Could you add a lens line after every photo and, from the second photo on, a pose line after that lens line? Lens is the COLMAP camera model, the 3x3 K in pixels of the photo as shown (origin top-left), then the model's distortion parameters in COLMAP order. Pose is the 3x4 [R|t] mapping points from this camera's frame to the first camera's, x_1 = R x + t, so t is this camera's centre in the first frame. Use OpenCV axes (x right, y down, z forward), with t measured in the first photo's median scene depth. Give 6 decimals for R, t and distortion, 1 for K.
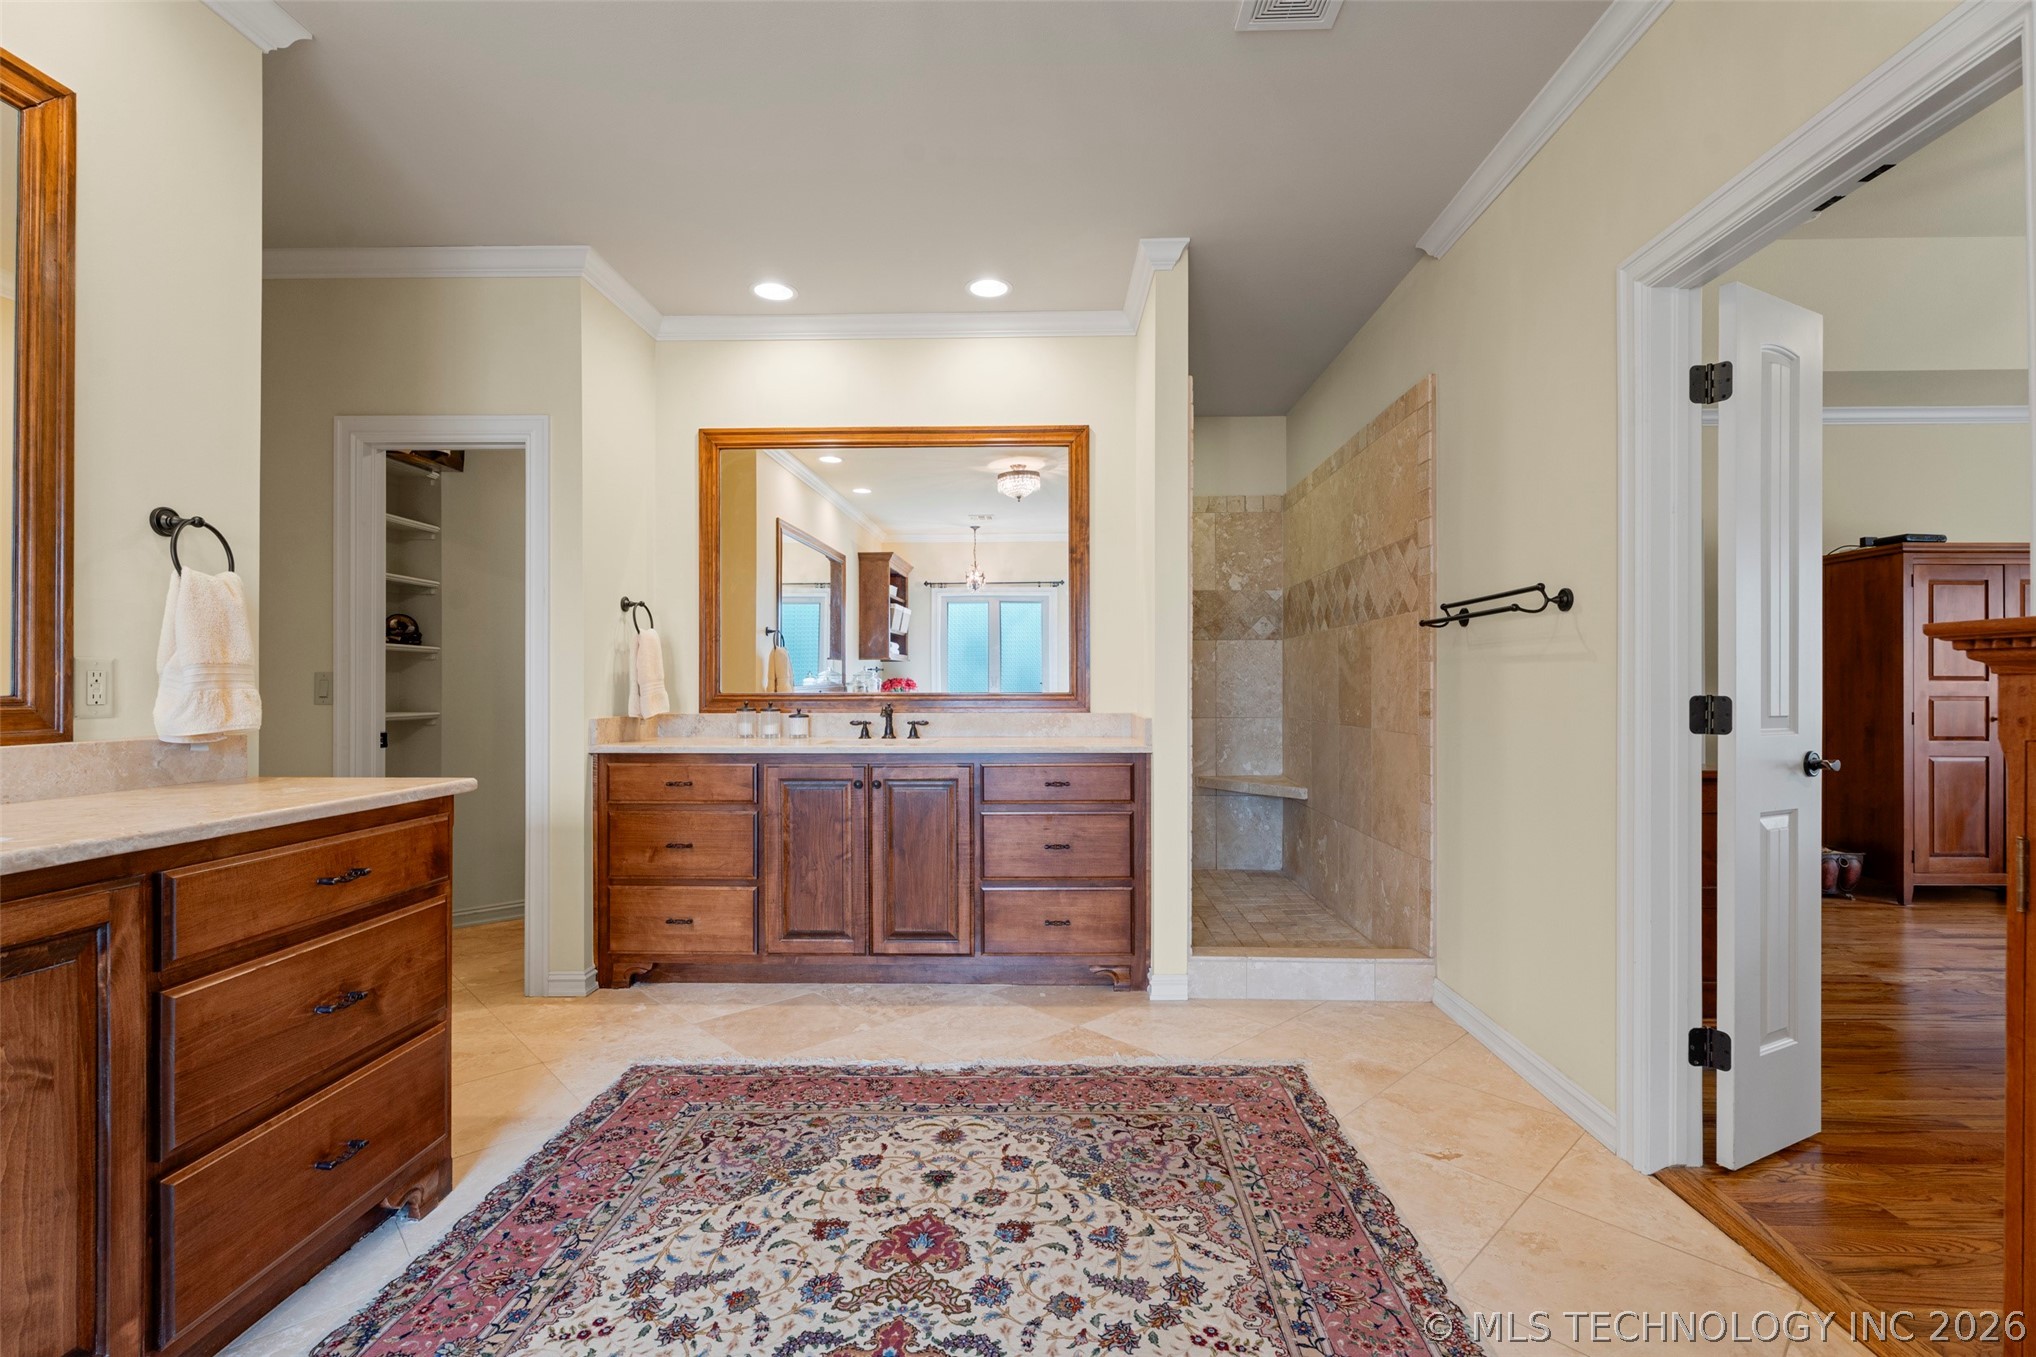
lens RADIAL K [[906.6, 0, 1033.3], [0, 906.6, 680.2], [0, 0, 1]] dist [0.003011, -0.001741]
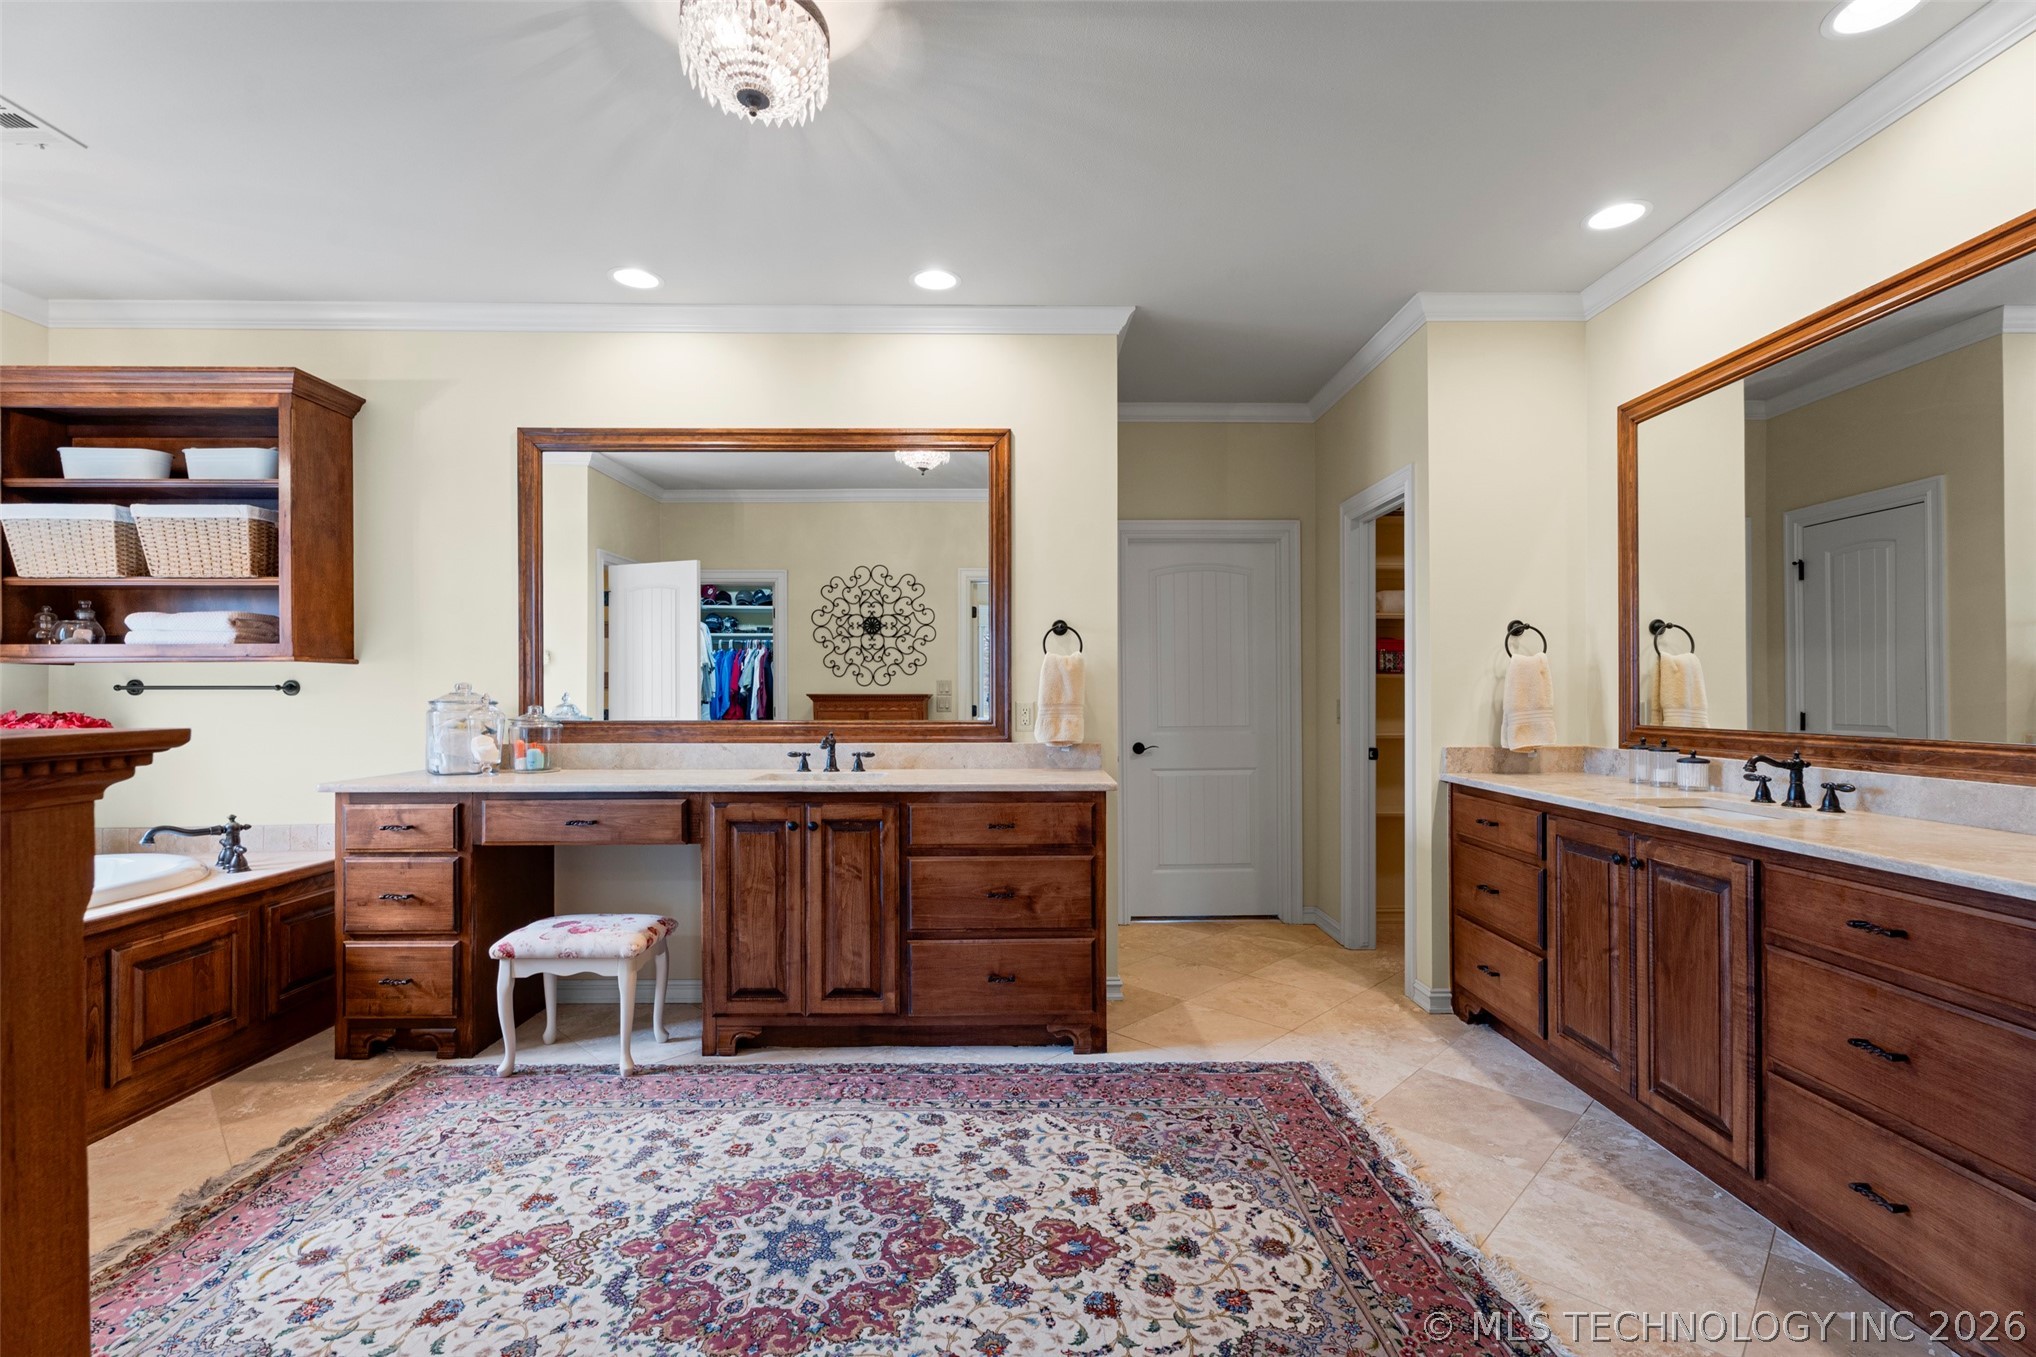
lens RADIAL K [[906.6, 0, 1023.4], [0, 906.6, 690.3], [0, 0, 1]] dist [0.003011, -0.001741]
pose [[0.025118, -0.001519, -0.999683, 0.871180], [0.011027, 0.999938, -0.001242, -0.042457], [0.999624, -0.010992, 0.025133, 0.830487]]
